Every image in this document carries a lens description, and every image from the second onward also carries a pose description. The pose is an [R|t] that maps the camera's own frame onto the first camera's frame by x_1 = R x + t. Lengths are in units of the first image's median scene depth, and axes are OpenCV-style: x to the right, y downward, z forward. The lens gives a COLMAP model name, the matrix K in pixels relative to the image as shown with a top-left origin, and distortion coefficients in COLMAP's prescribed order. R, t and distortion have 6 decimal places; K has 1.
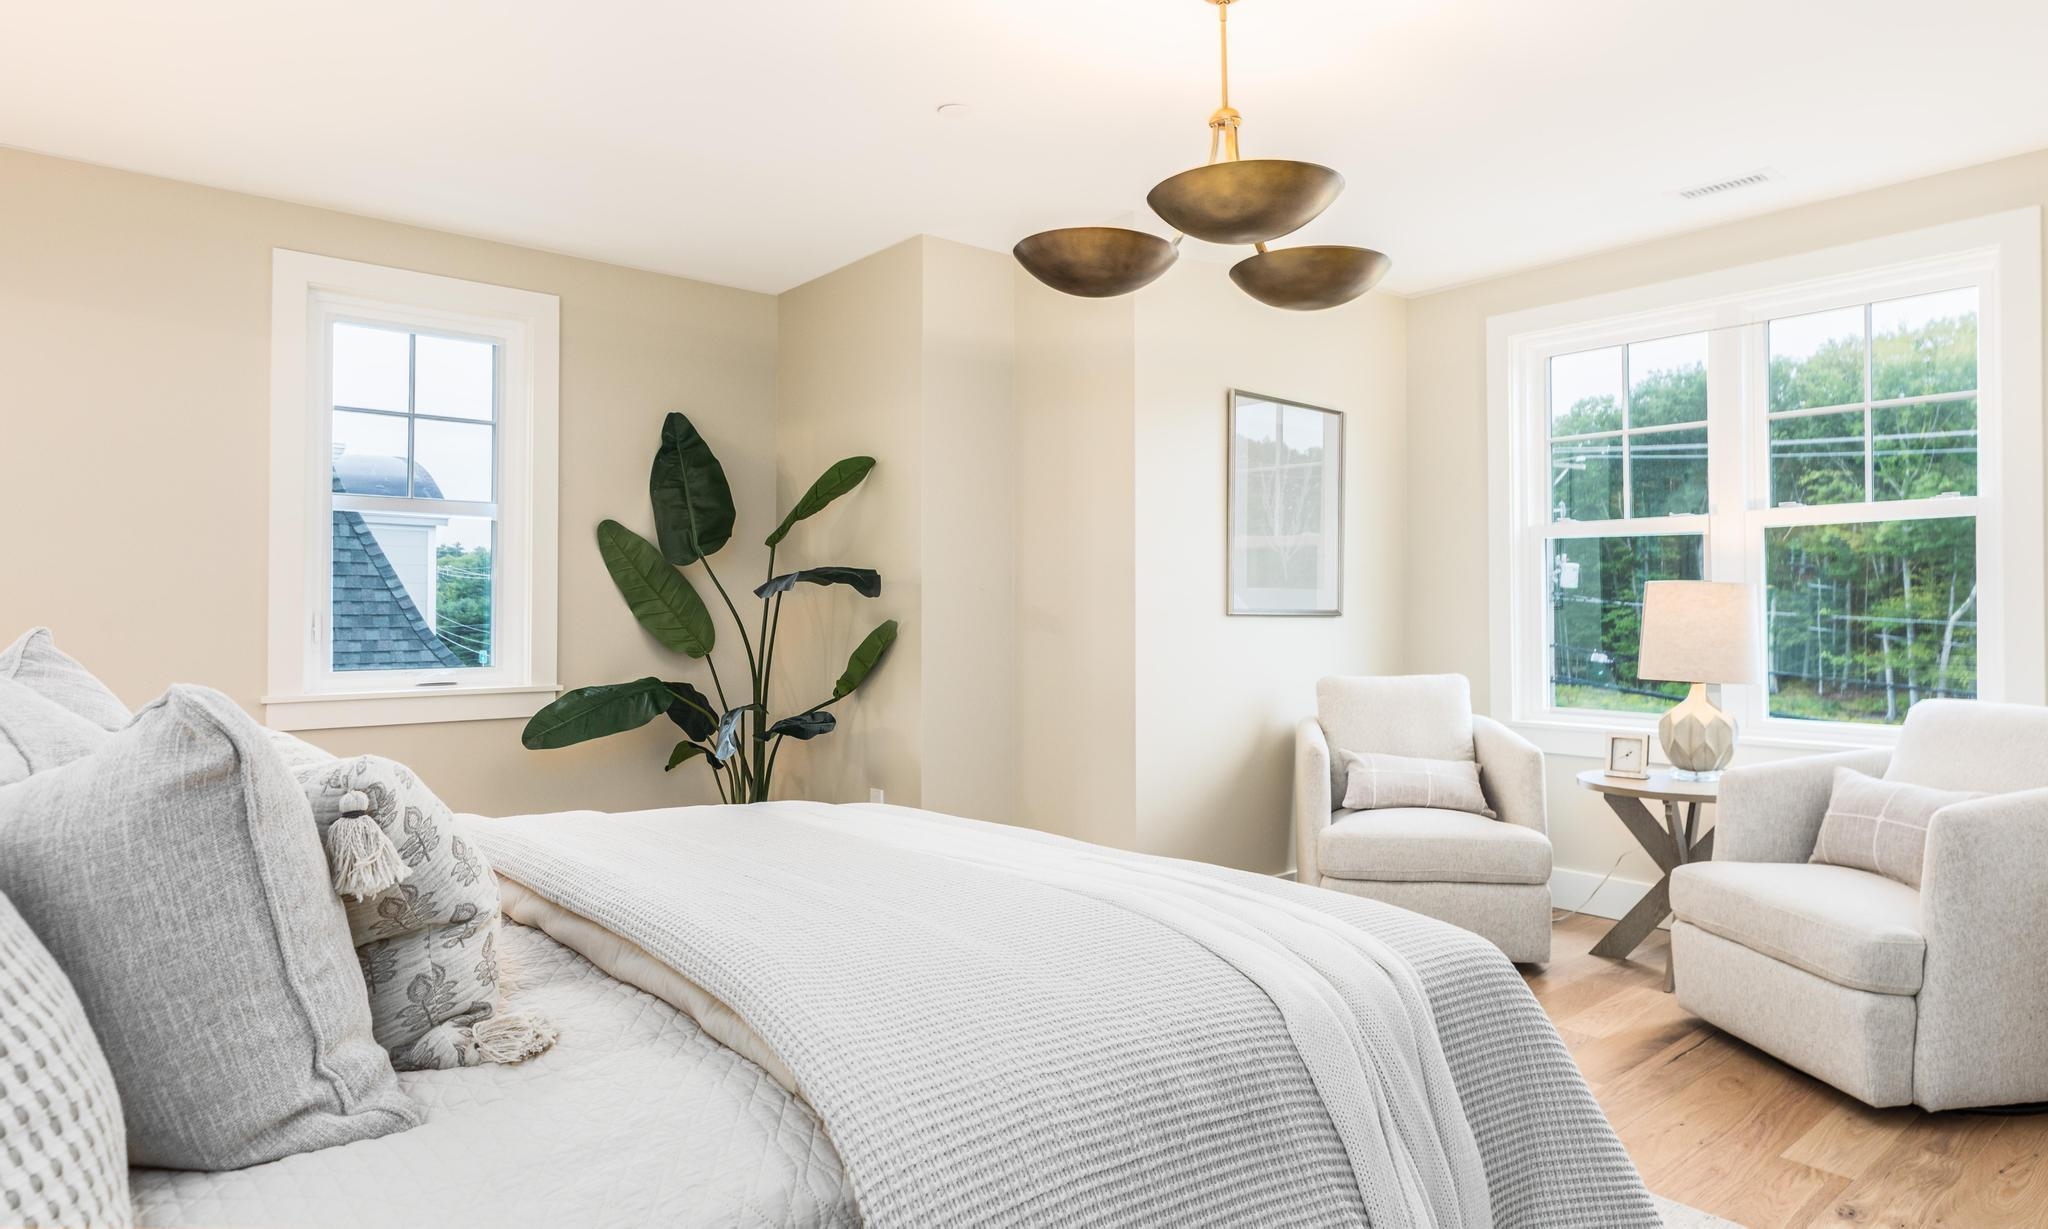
lens RADIAL K [[1225.0, 0, 1028.7], [0, 1225.0, 561.8], [0, 0, 1]] dist [0.002879, 0.001257]
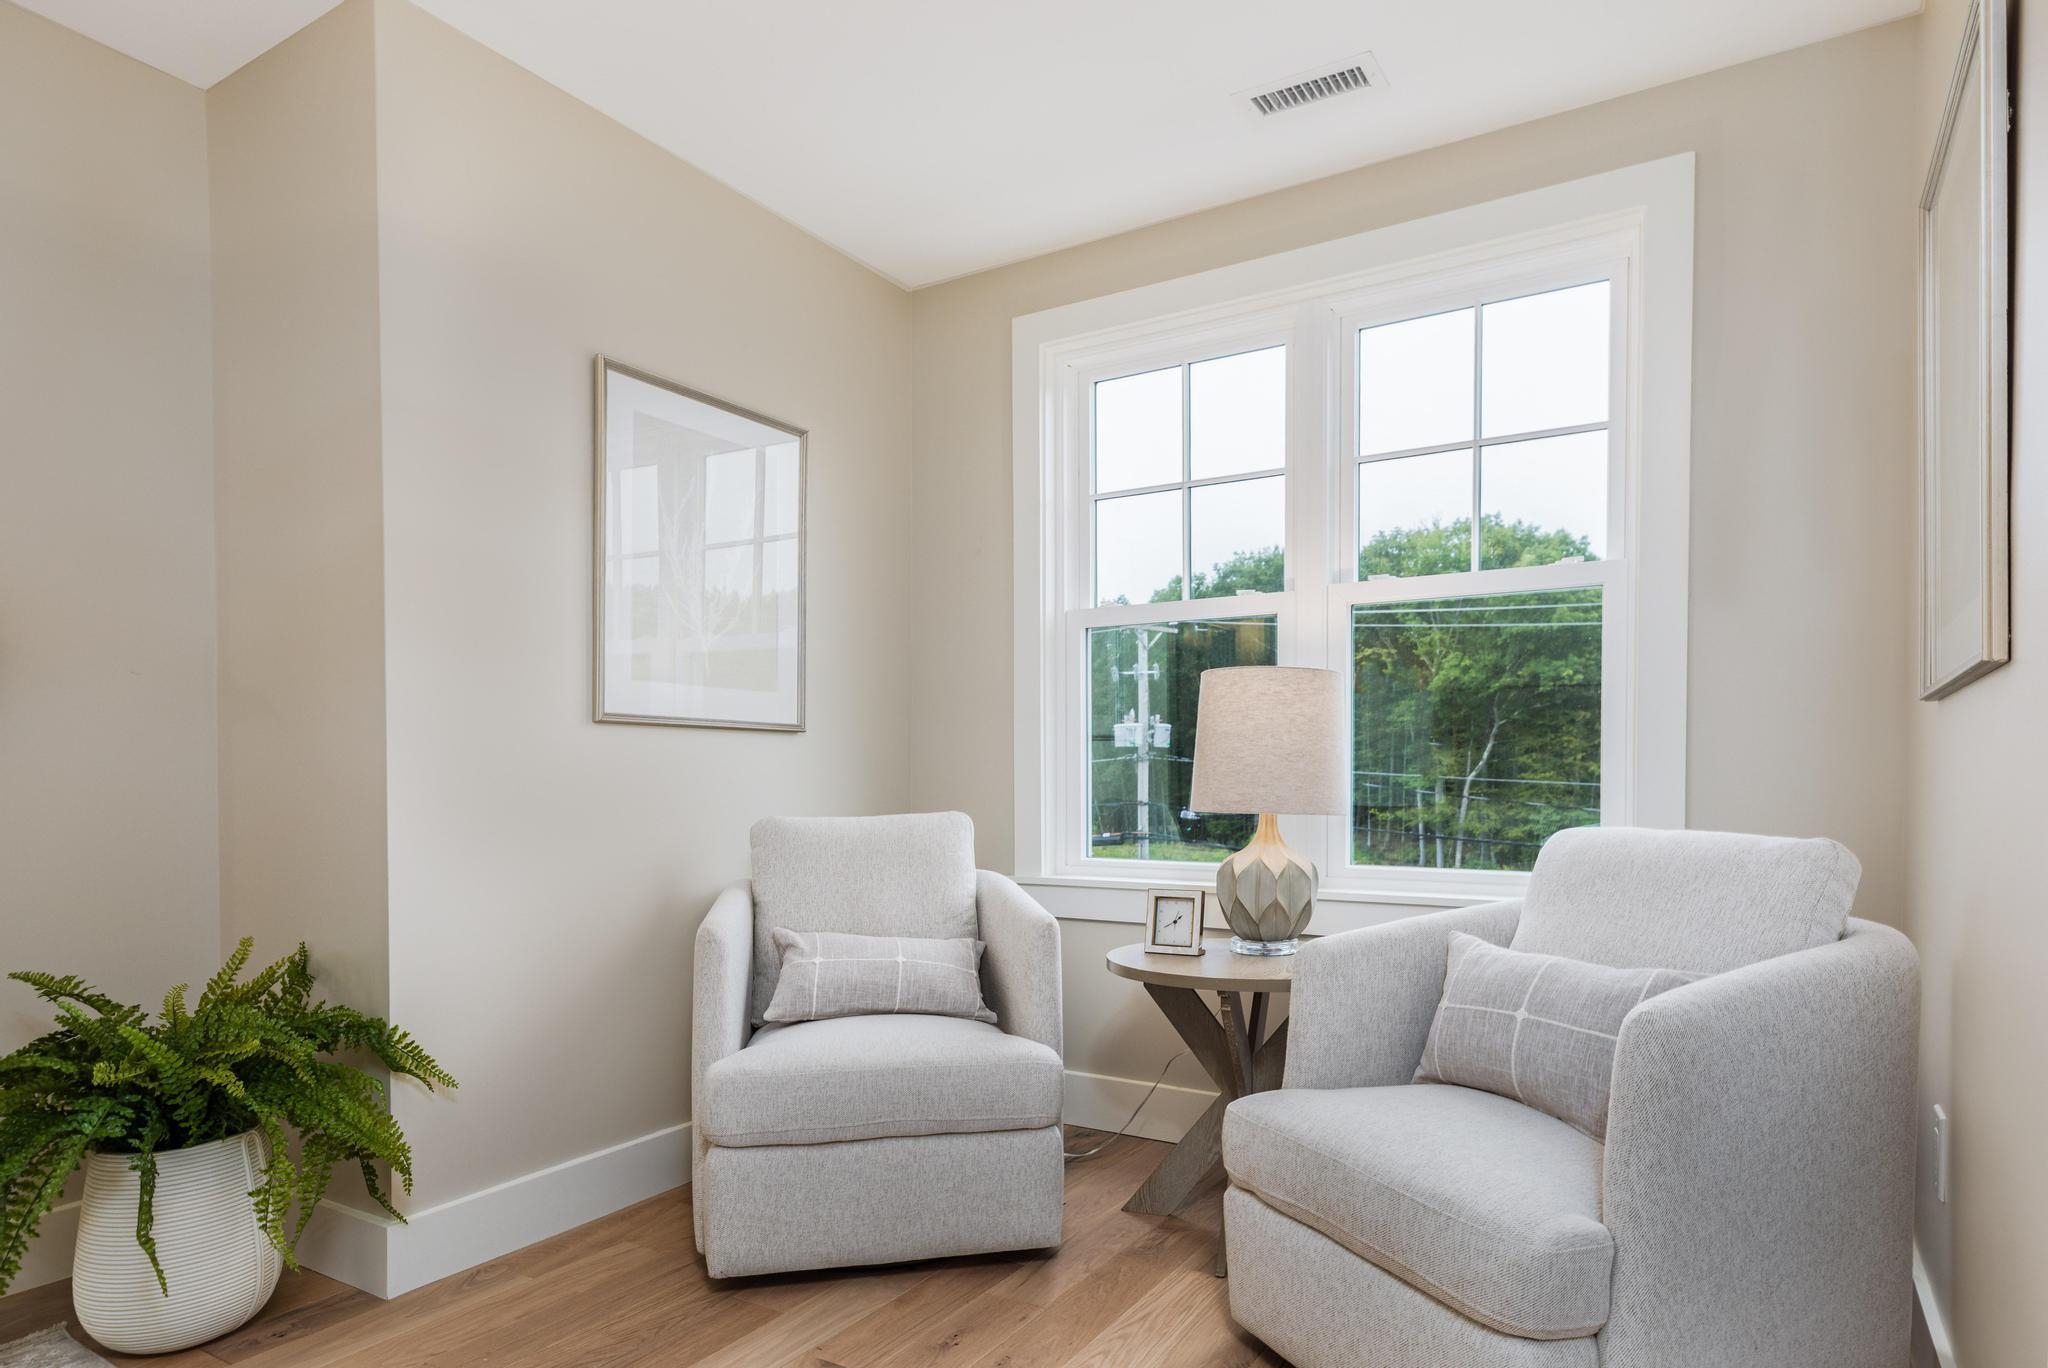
lens RADIAL K [[1162.3, 0, 1034.6], [0, 1162.3, 754.9], [0, 0, 1]] dist [0.000565, 0.003222]
pose [[0.956451, 0.002406, 0.291885, 0.220802], [-0.007471, 0.999840, 0.016240, 0.053730], [-0.291799, -0.017713, 0.956316, 0.398395]]
